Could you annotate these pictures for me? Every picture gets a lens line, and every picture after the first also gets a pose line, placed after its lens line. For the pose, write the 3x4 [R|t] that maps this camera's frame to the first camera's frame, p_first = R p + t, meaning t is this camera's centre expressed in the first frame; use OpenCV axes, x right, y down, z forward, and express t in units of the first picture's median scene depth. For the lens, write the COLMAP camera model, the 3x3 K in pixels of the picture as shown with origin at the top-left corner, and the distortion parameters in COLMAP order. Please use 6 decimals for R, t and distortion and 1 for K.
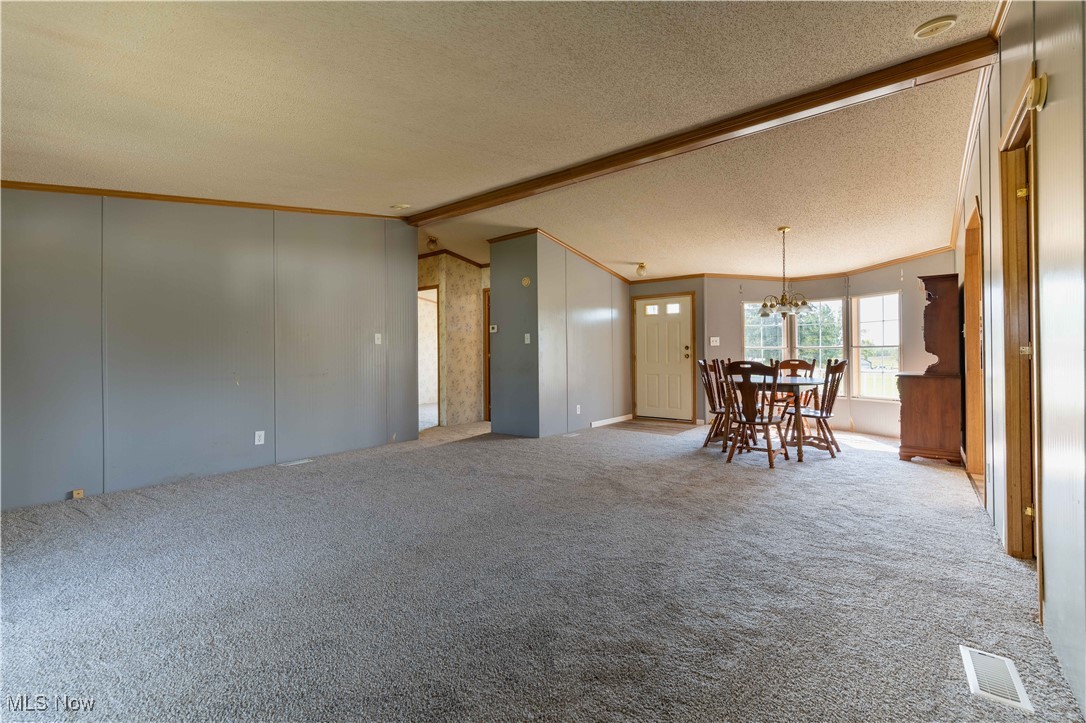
lens RADIAL K [[468.1, 0, 543.3], [0, 468.1, 358.6], [0, 0, 1]] dist [0.000433, 0.000030]
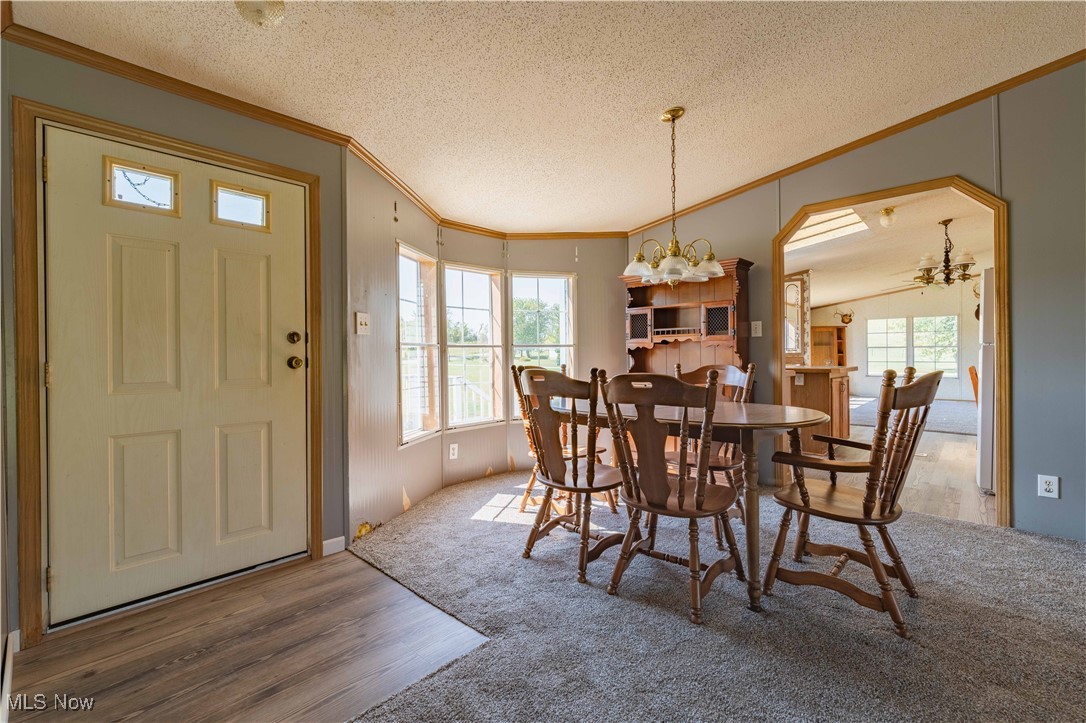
lens RADIAL K [[468.1, 0, 542.0], [0, 468.1, 354.1], [0, 0, 1]] dist [0.000433, 0.000030]
pose [[0.086751, 0.000739, 0.996230, -0.010995], [0.006707, 0.999977, -0.001325, -0.009895], [-0.996207, 0.006796, 0.086744, 0.802988]]
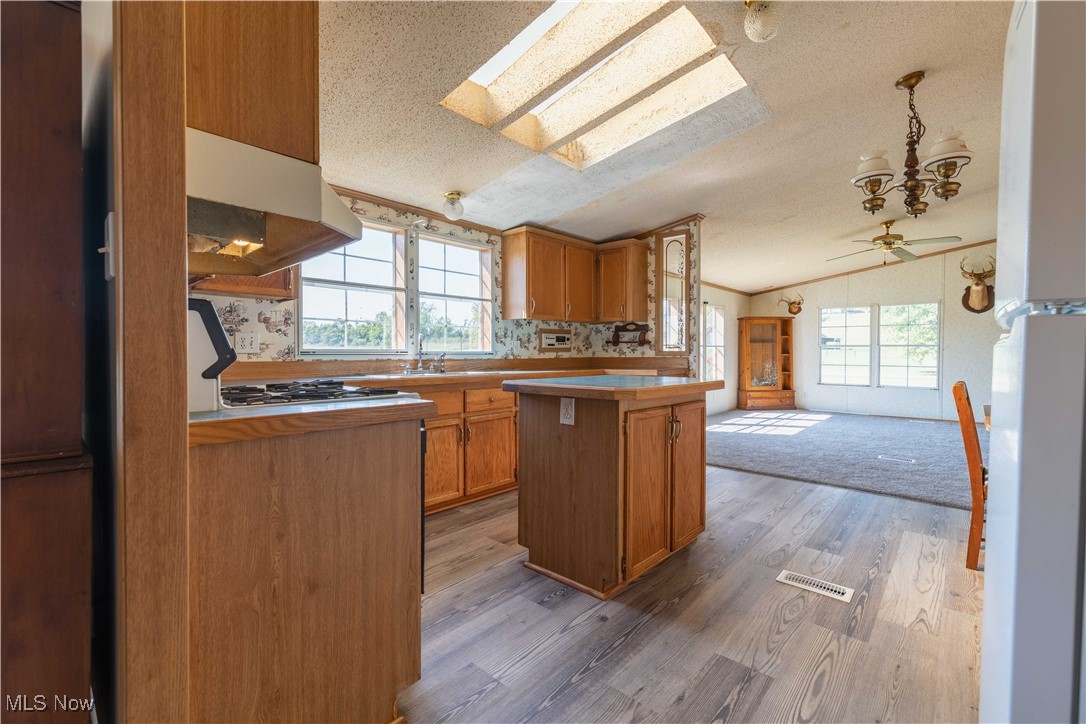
lens RADIAL K [[468.1, 0, 546.3], [0, 468.1, 355.2], [0, 0, 1]] dist [0.000433, 0.000030]
pose [[0.061890, -0.006194, 0.998064, 0.420420], [-0.003634, 0.999973, 0.006431, -0.008664], [-0.998076, -0.004025, 0.061866, 0.474189]]
